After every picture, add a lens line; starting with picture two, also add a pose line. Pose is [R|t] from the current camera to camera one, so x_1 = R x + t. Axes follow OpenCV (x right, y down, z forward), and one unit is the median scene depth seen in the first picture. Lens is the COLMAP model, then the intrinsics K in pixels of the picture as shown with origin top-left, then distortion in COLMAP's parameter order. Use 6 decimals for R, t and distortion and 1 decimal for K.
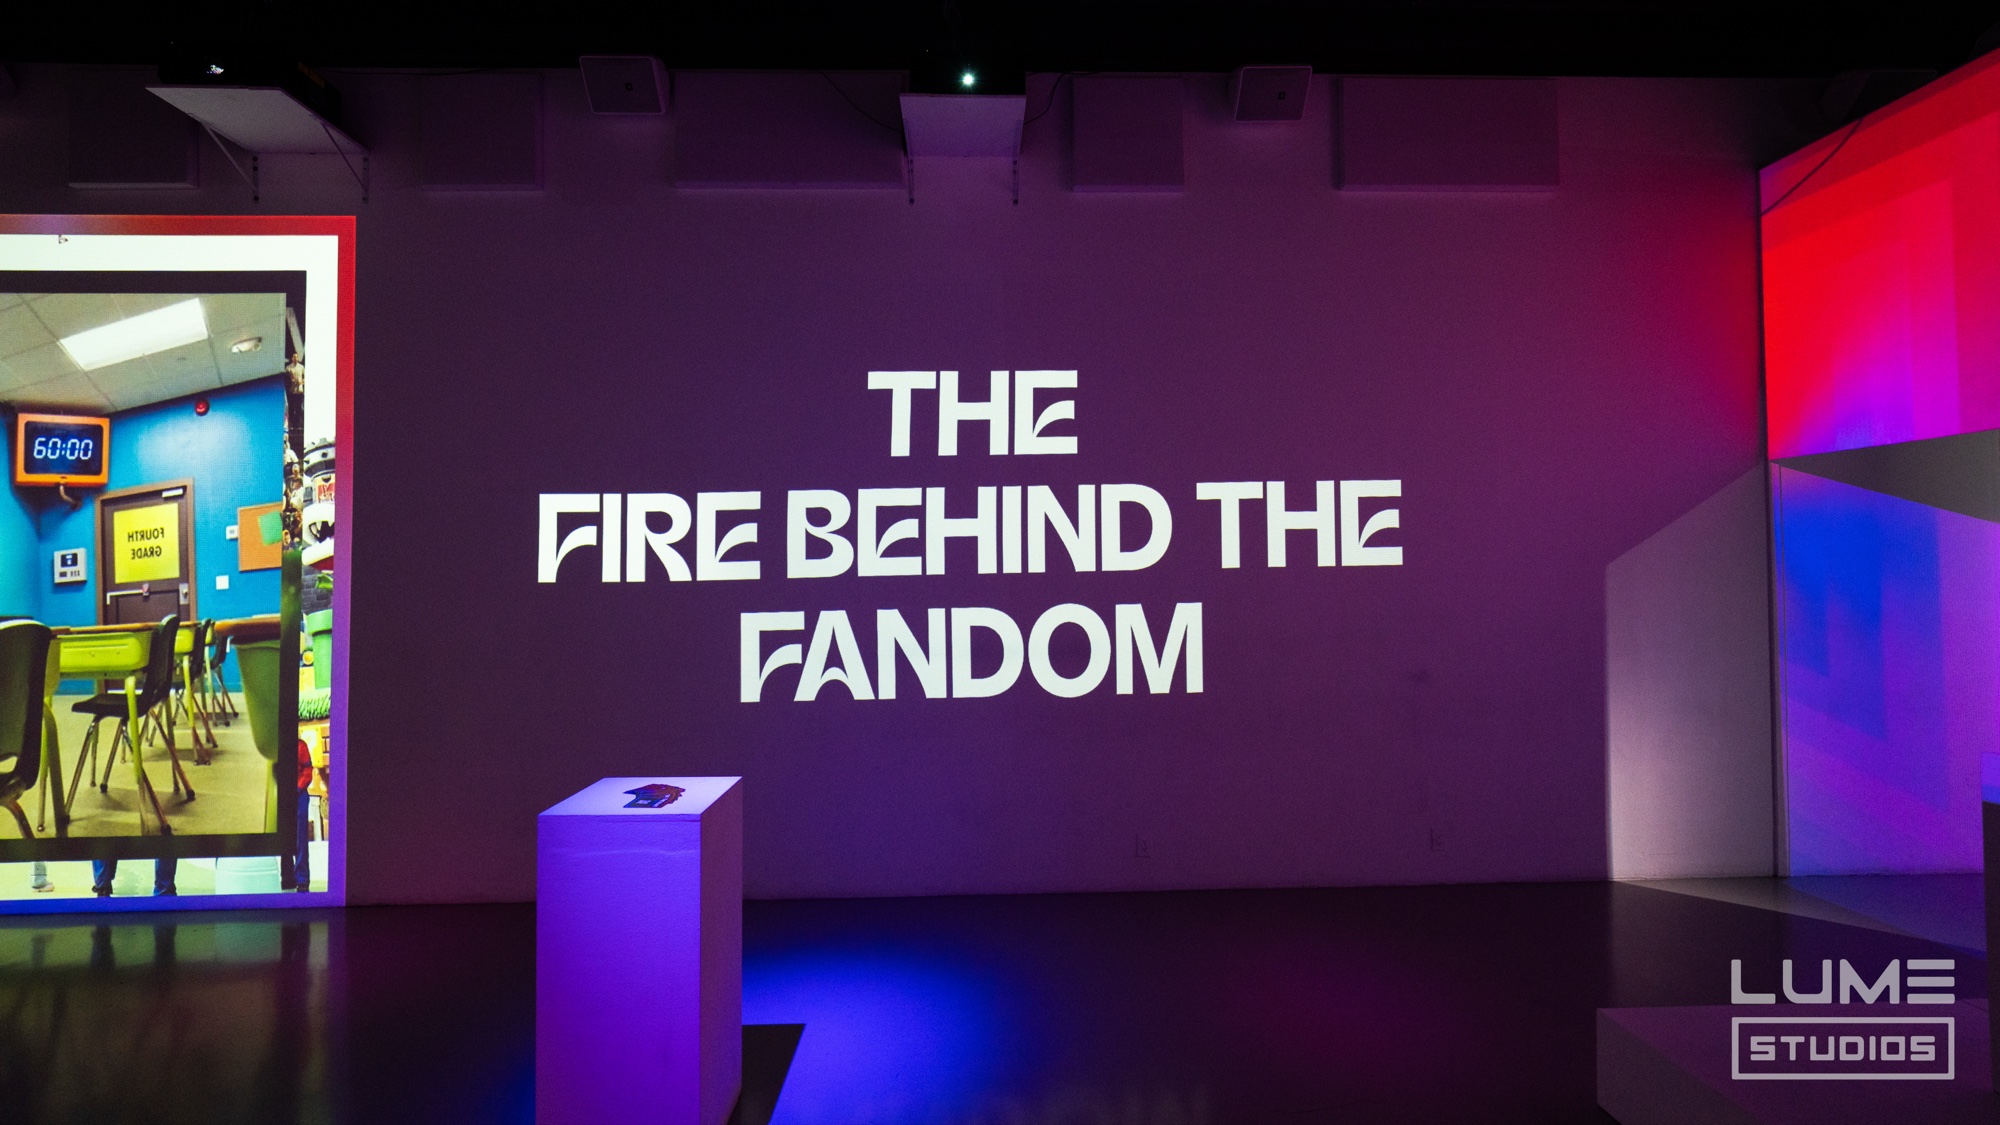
lens RADIAL K [[909.8, 0, 1030.6], [0, 909.8, 537.5], [0, 0, 1]] dist [-0.004267, 0.002980]
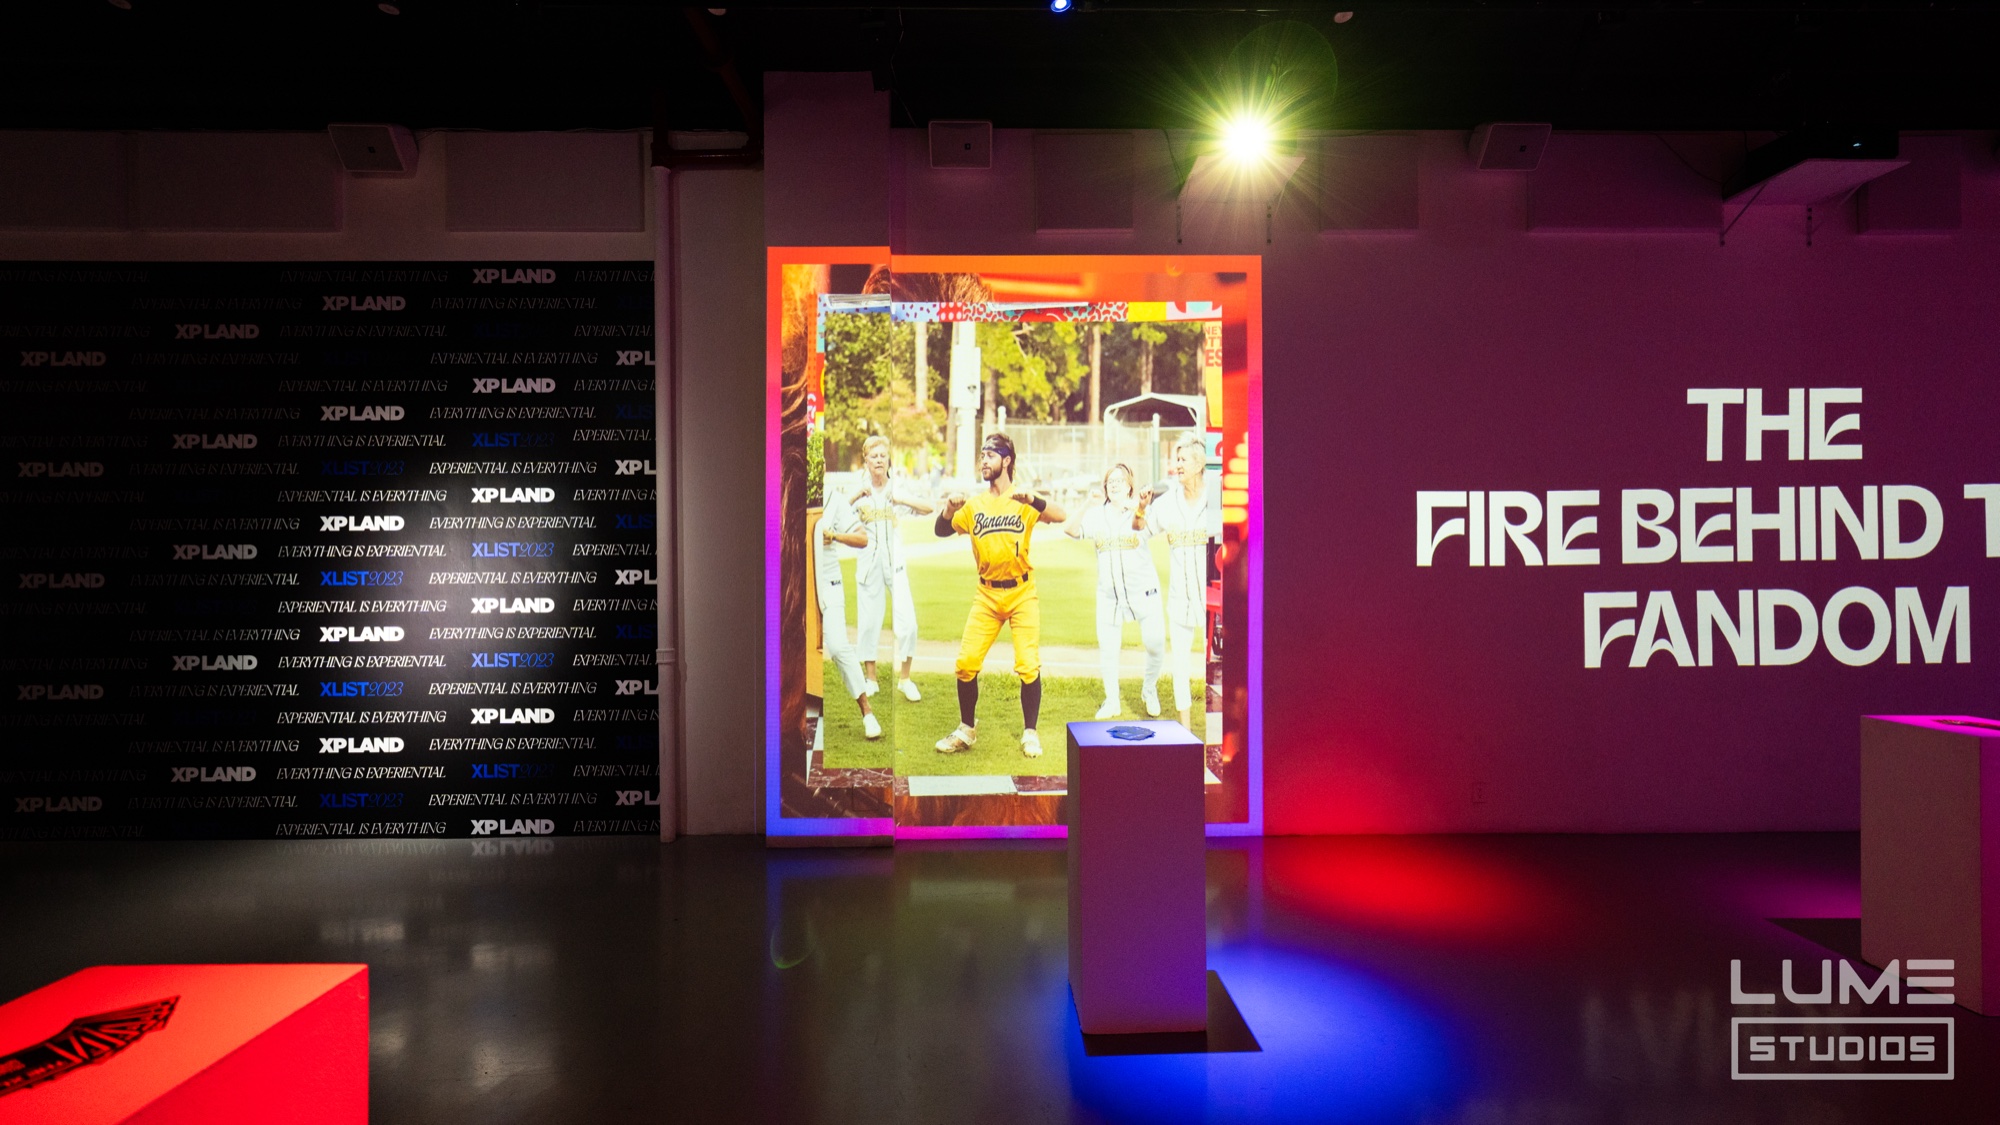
lens RADIAL K [[909.8, 0, 1017.4], [0, 909.8, 547.9], [0, 0, 1]] dist [-0.004267, 0.002980]
pose [[0.999882, 0.005314, -0.014433, -1.033173], [-0.005169, 0.999936, 0.010089, 0.016440], [0.014486, -0.010013, 0.999845, -0.192047]]
